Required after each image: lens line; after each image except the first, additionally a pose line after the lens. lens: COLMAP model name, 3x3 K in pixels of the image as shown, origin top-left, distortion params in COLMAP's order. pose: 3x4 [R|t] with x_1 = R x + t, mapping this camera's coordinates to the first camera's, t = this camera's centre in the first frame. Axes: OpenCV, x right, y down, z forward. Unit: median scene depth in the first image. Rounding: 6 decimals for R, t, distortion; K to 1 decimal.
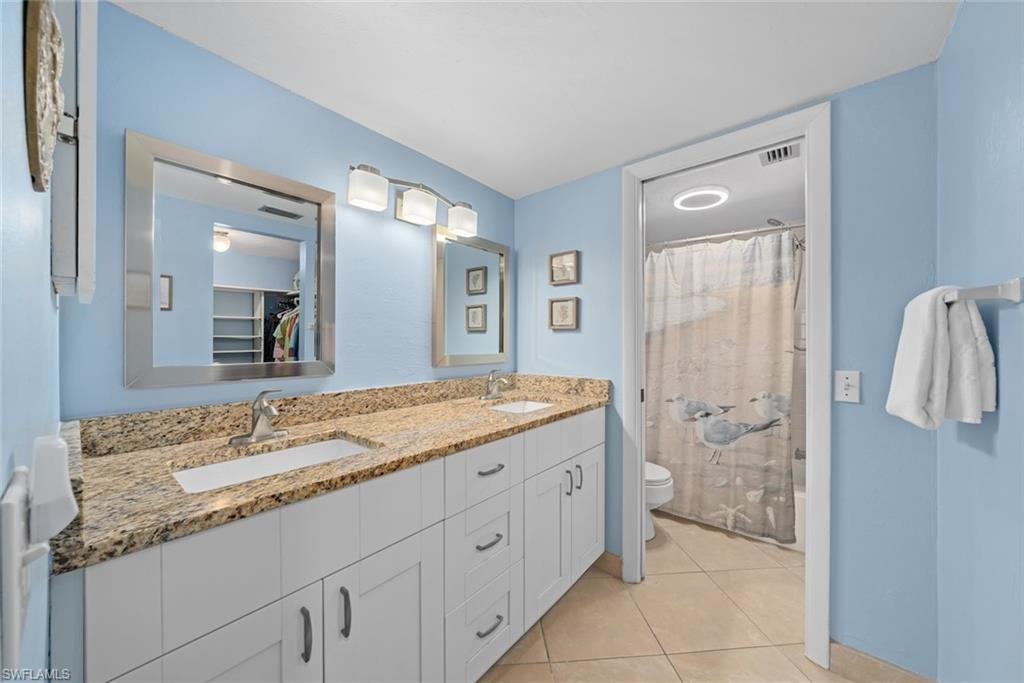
lens RADIAL K [[365.0, 0, 511.3], [0, 365.0, 341.3], [0, 0, 1]] dist [-0.004273, 0.001231]
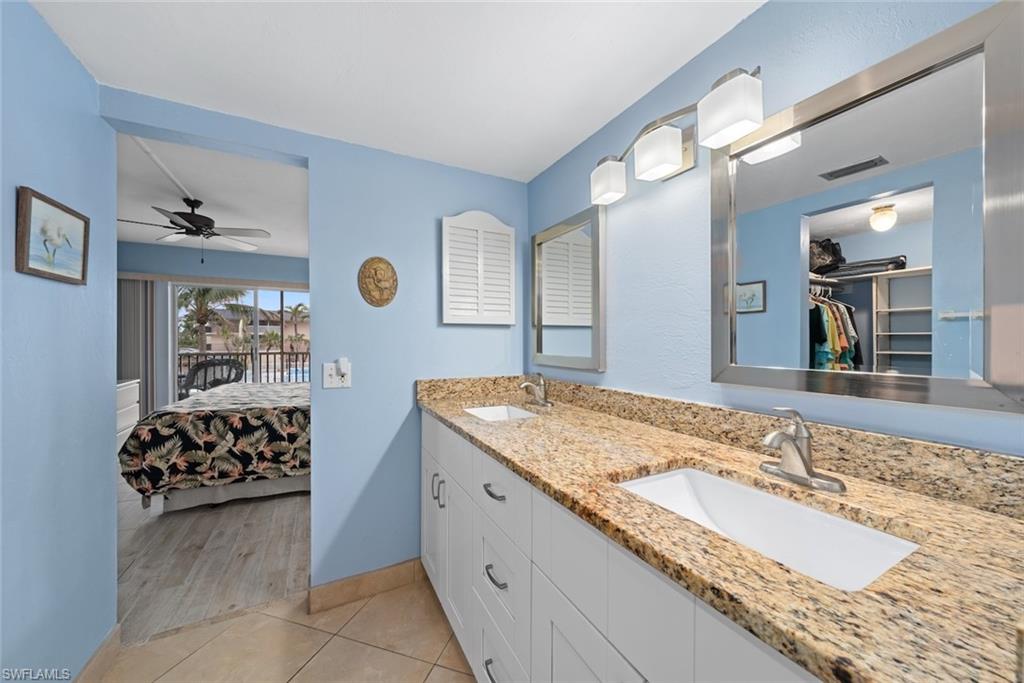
lens RADIAL K [[365.0, 0, 504.1], [0, 365.0, 340.1], [0, 0, 1]] dist [-0.004273, 0.001231]
pose [[-0.401032, -0.001109, -0.916063, 0.537181], [0.000725, 0.999999, -0.001528, 0.000890], [0.916064, -0.001277, -0.401031, 1.024053]]
